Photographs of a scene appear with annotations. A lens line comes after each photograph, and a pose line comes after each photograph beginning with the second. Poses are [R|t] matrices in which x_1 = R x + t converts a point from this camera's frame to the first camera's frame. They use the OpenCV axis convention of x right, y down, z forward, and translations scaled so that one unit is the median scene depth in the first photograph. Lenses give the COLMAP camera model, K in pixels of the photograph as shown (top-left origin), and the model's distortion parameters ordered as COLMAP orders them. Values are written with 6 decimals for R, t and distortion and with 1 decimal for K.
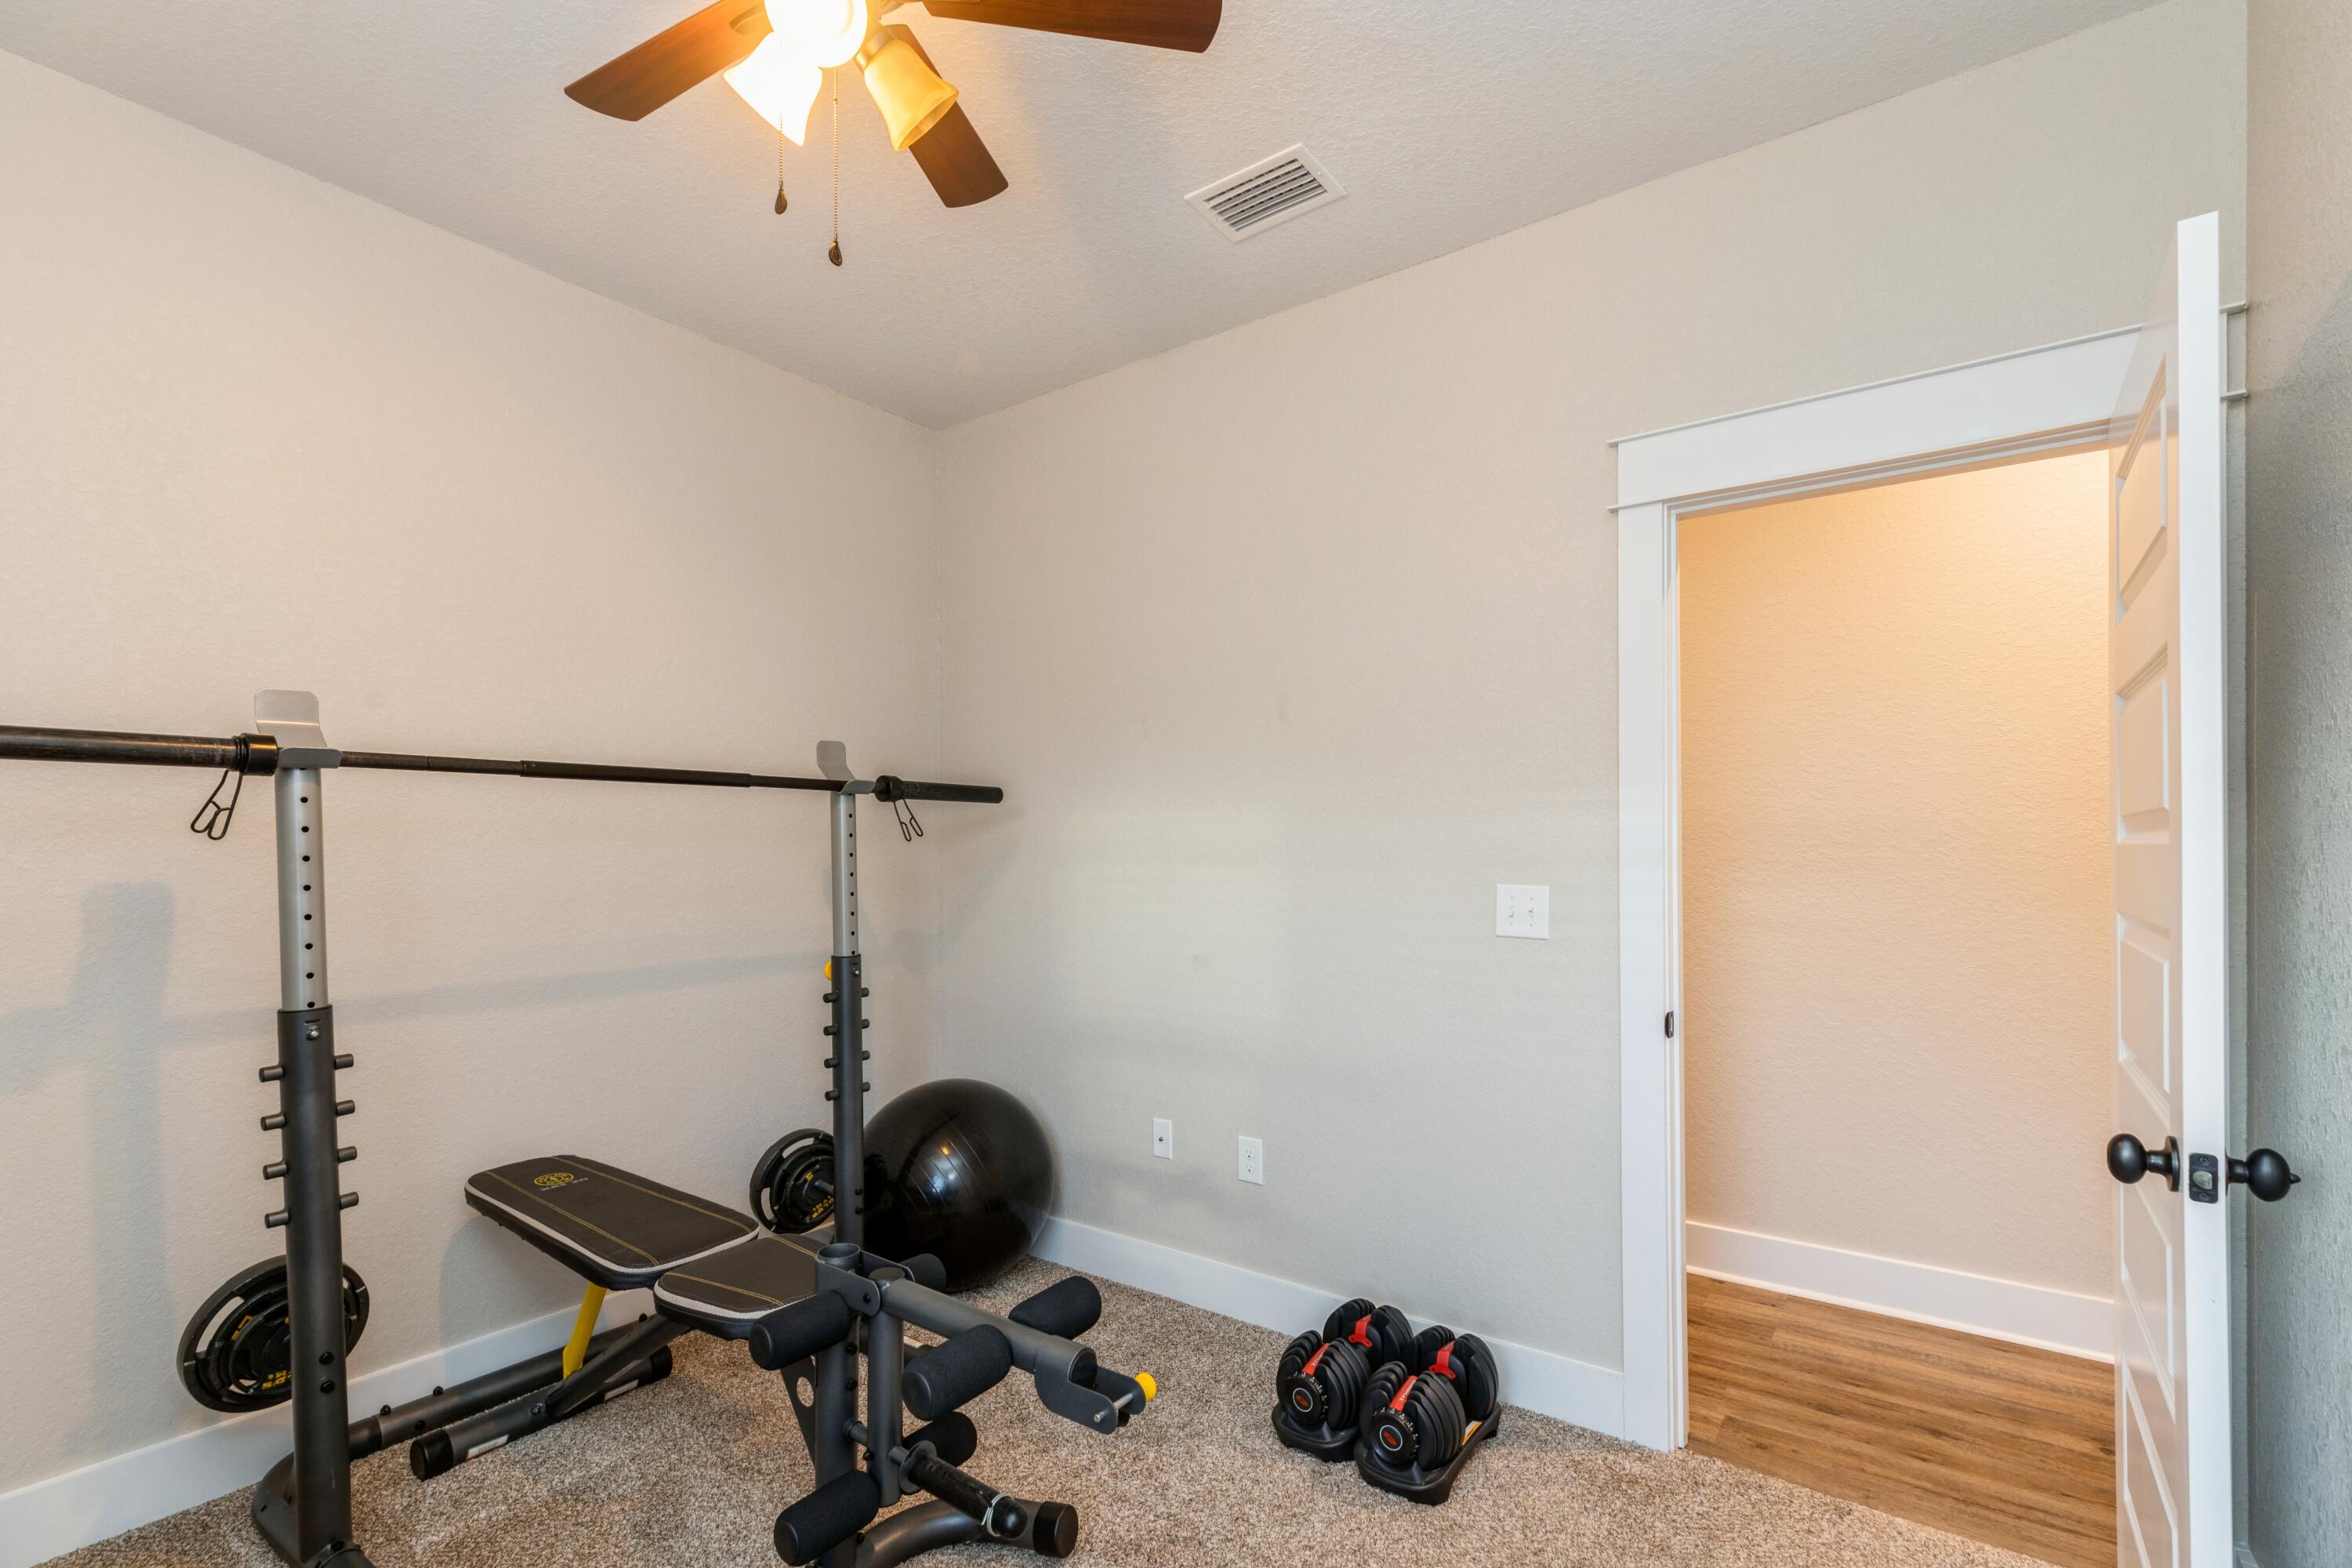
lens RADIAL K [[1066.3, 0, 1137.0], [0, 1066.3, 849.6], [0, 0, 1]] dist [0.004258, -0.003040]
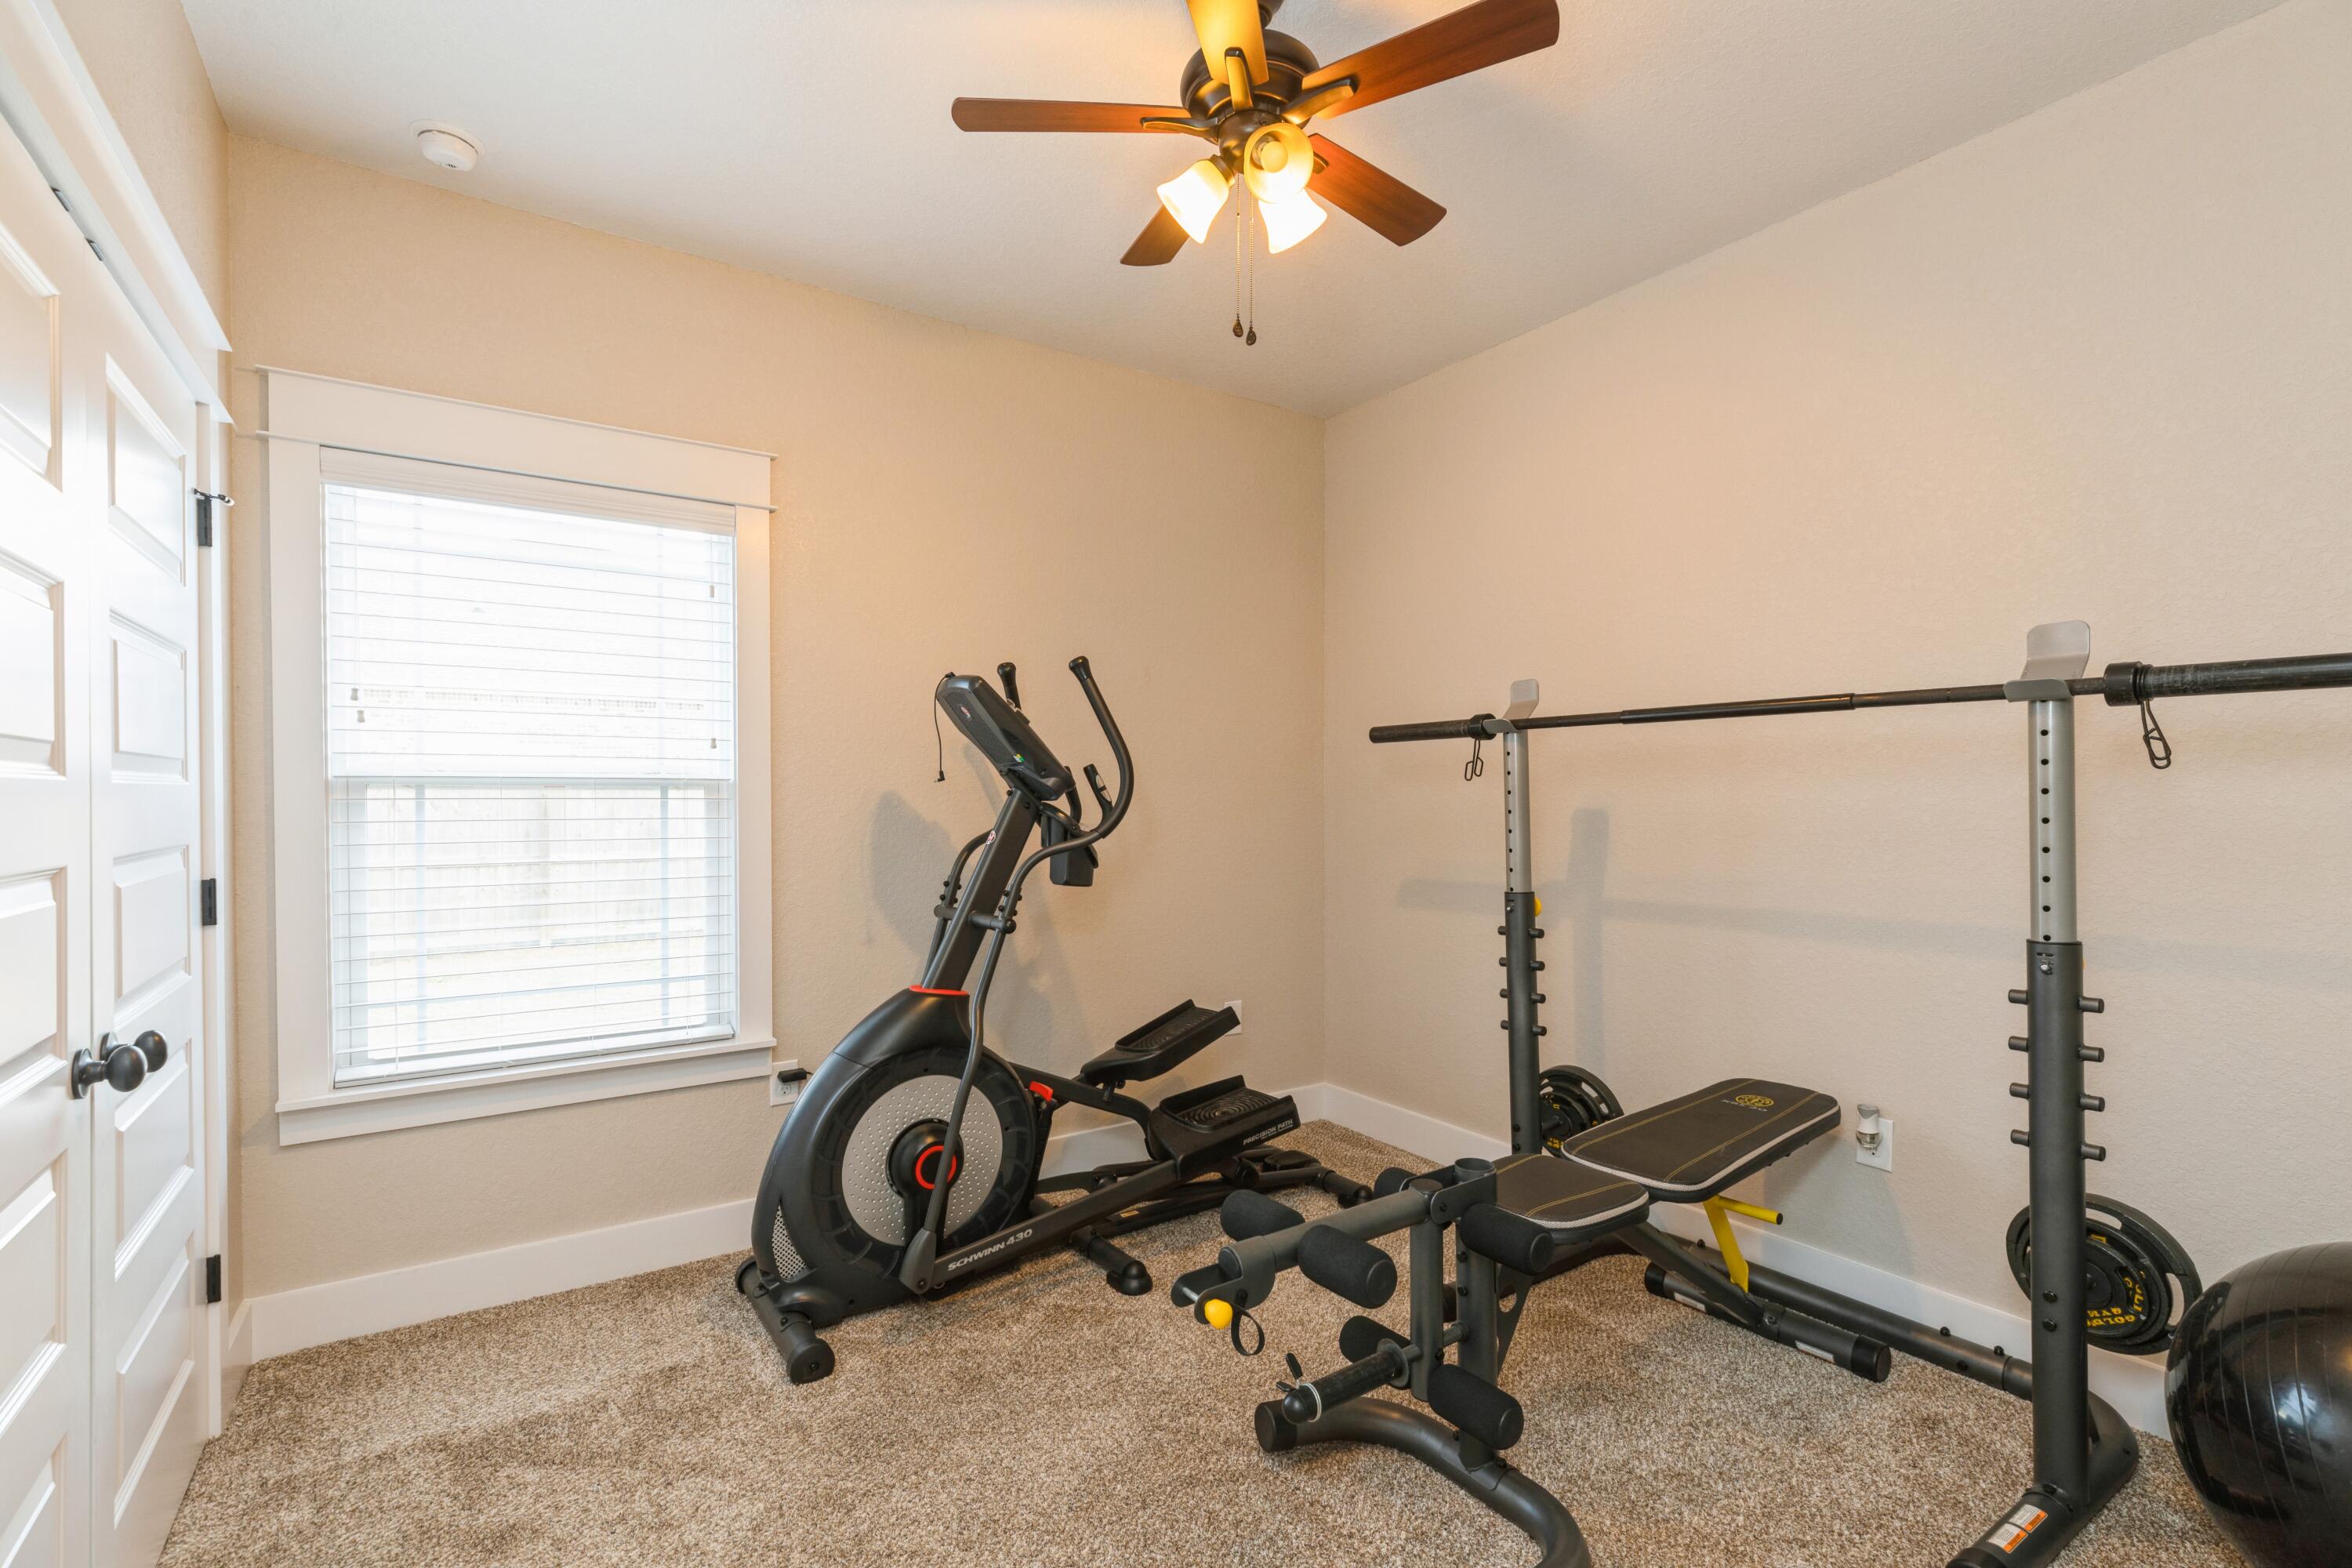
lens RADIAL K [[1066.3, 0, 1194.9], [0, 1066.3, 798.2], [0, 0, 1]] dist [0.004258, -0.003040]
pose [[-0.312922, 0.013160, -0.949688, 0.536786], [0.005726, 0.999912, 0.011970, -0.002041], [0.949762, -0.001692, -0.312970, 0.707678]]
